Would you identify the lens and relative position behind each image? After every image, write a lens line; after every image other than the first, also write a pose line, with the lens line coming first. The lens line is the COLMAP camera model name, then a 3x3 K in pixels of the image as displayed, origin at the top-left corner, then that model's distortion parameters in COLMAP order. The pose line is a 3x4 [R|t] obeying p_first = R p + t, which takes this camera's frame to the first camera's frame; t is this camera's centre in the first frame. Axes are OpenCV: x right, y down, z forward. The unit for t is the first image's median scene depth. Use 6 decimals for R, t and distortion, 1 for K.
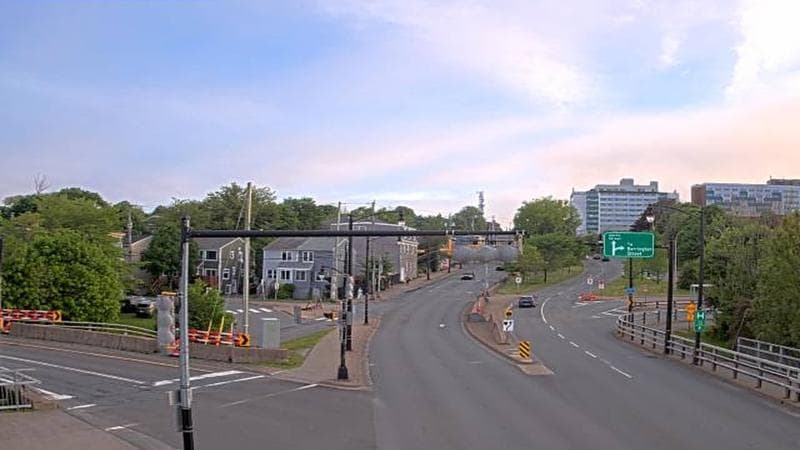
lens RADIAL K [[666.5, 0, 399.7], [0, 666.5, 226.3], [0, 0, 1]] dist [0.003560, 0.001196]
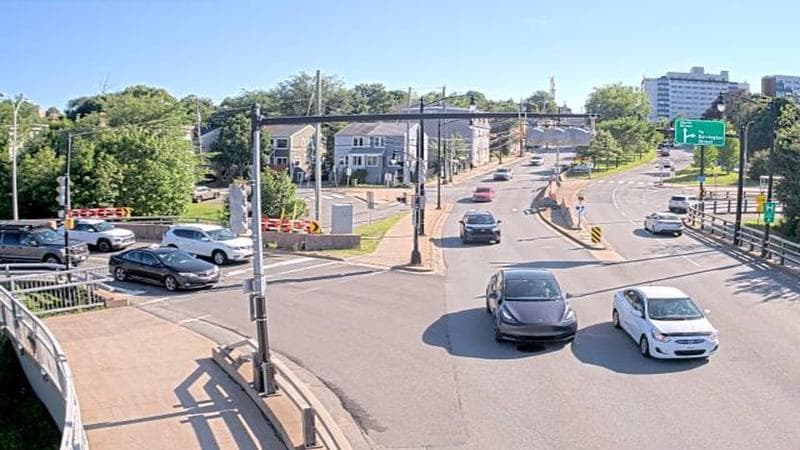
lens RADIAL K [[666.5, 0, 399.7], [0, 666.5, 226.3], [0, 0, 1]] dist [0.003560, 0.001196]
pose [[0.999542, -0.010973, -0.028208, -0.078137], [0.012583, 0.998263, 0.057554, 0.110999], [0.027527, -0.057883, 0.997944, -0.001583]]
